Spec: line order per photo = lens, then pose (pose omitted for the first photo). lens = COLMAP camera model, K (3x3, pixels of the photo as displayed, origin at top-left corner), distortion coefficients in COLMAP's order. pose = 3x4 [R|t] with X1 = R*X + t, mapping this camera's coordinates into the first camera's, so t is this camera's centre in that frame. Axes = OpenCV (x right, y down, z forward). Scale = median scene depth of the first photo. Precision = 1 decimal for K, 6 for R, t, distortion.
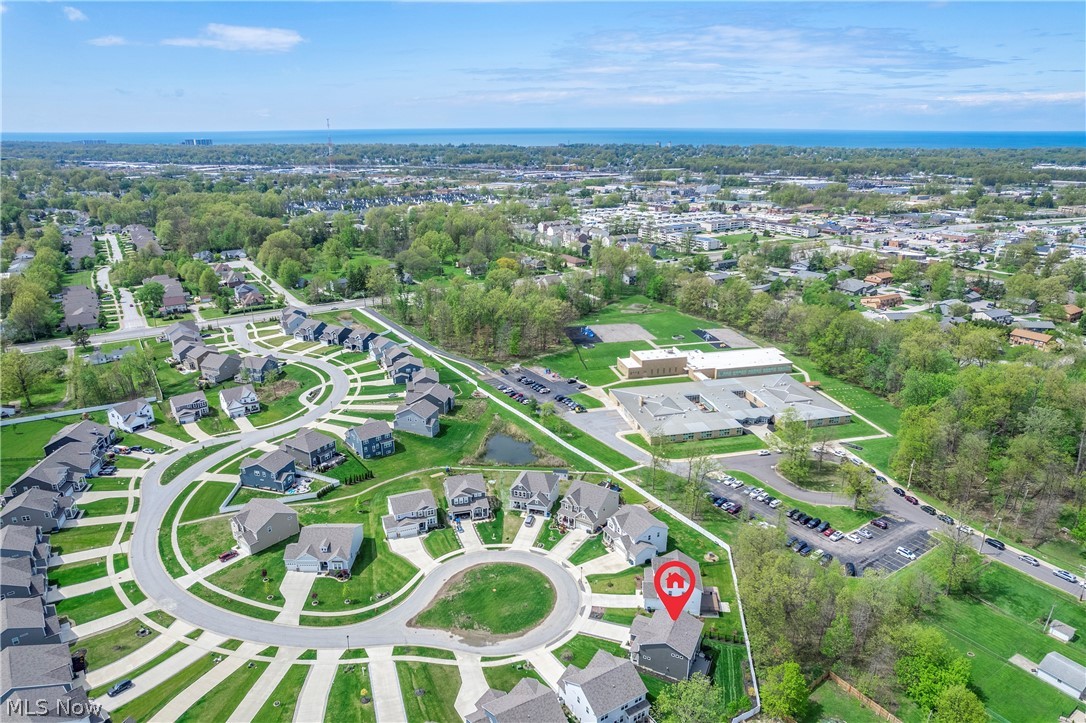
lens RADIAL K [[686.8, 0, 550.9], [0, 686.8, 384.5], [0, 0, 1]] dist [-0.045996, 0.031044]
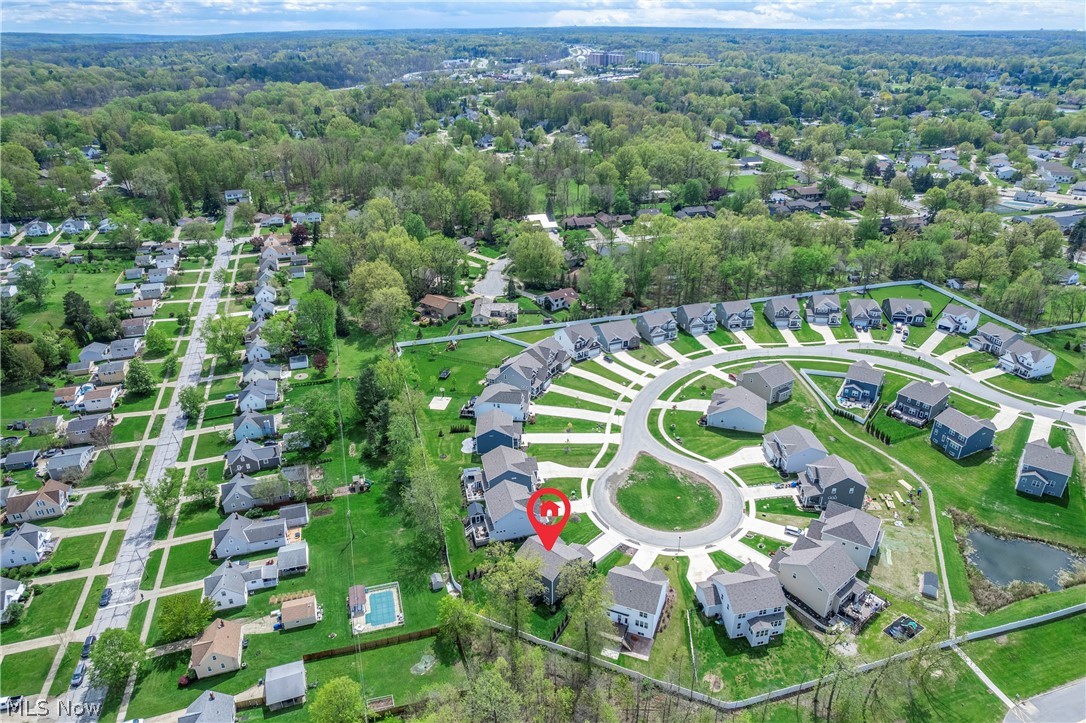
lens RADIAL K [[686.8, 0, 550.9], [0, 686.8, 384.5], [0, 0, 1]] dist [-0.045996, 0.031044]
pose [[-0.277741, 0.455495, -0.845804, 0.800220], [-0.341781, 0.775984, 0.530127, -0.340995], [0.897801, 0.436317, -0.059843, 0.794997]]
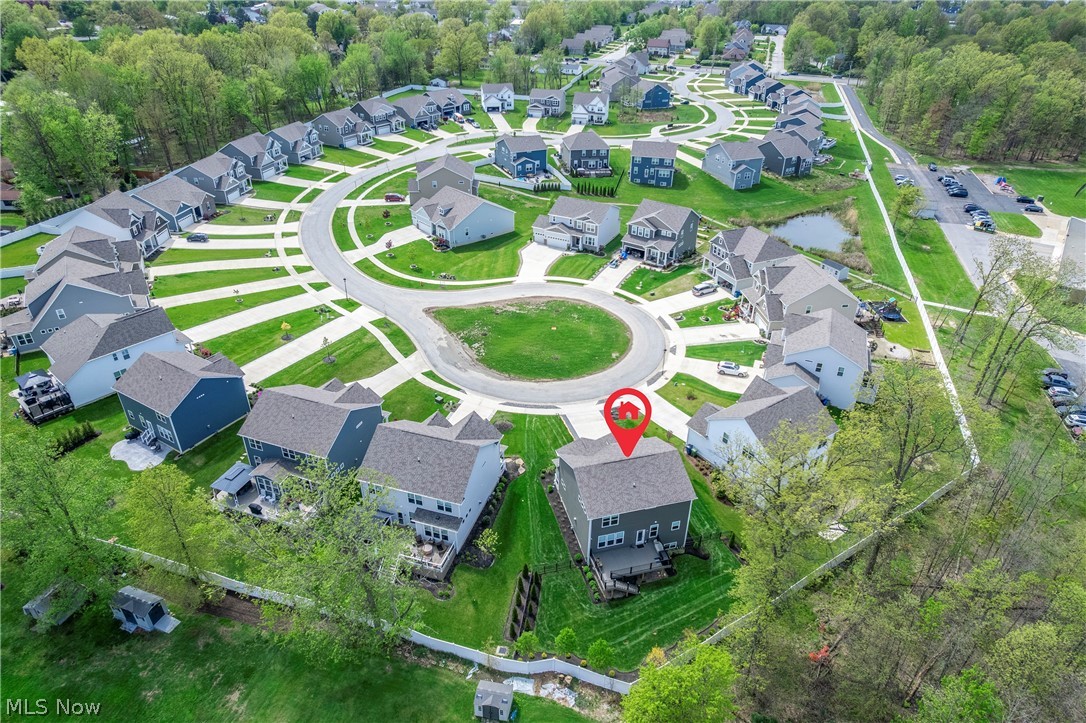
lens RADIAL K [[686.8, 0, 550.9], [0, 686.8, 384.5], [0, 0, 1]] dist [-0.045996, 0.031044]
pose [[0.651626, 0.423412, -0.629369, 0.360393], [-0.286650, 0.905640, 0.312487, 0.137919], [0.702292, -0.023216, 0.711510, 0.508570]]
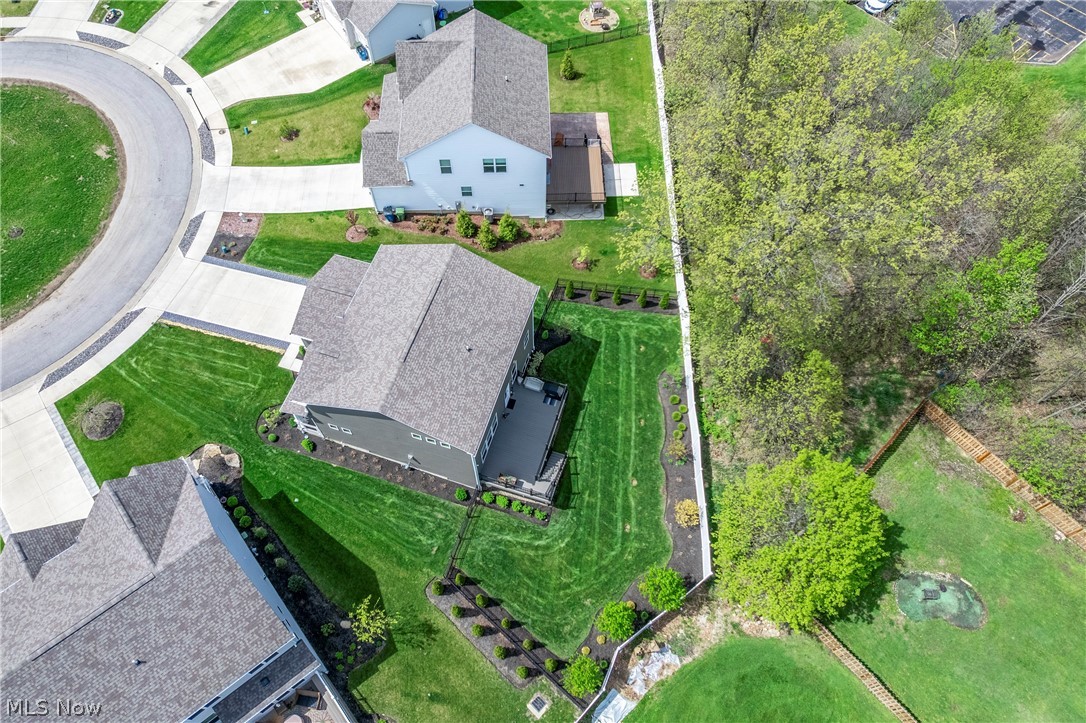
lens RADIAL K [[686.8, 0, 550.9], [0, 686.8, 384.5], [0, 0, 1]] dist [-0.045996, 0.031044]
pose [[0.991795, -0.108992, 0.066813, 0.175514], [0.034370, 0.730713, 0.681819, 0.158972], [-0.123134, -0.673928, 0.728463, 0.653038]]
